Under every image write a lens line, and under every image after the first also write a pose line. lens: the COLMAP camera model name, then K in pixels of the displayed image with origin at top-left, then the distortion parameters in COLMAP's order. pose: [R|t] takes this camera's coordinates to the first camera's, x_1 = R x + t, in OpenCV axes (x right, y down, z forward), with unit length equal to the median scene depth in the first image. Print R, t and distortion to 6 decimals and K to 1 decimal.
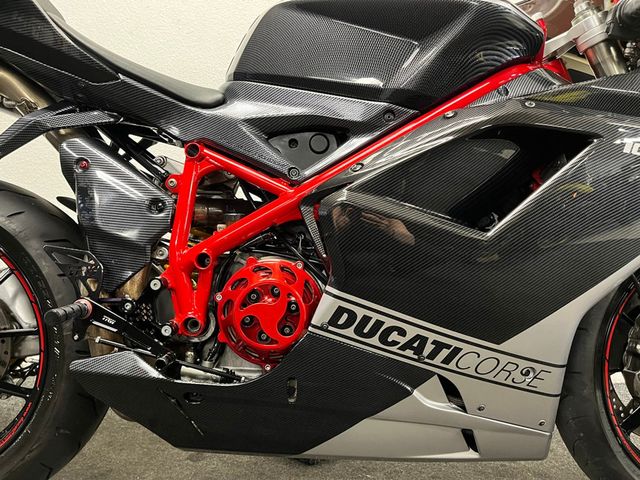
lens RADIAL K [[631.0, 0, 320.0], [0, 631.0, 240.0], [0, 0, 1]] dist [-0.007288, -0.008438]
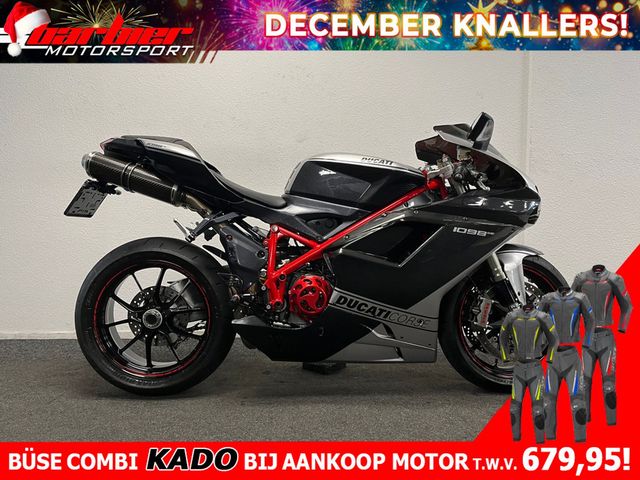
lens RADIAL K [[631.0, 0, 320.0], [0, 631.0, 240.0], [0, 0, 1]] dist [-0.007288, -0.008438]
pose [[0.999491, -0.021637, 0.023452, -0.095608], [0.020758, 0.999096, 0.037086, -0.191137], [-0.024233, -0.036580, 0.999037, -1.356464]]
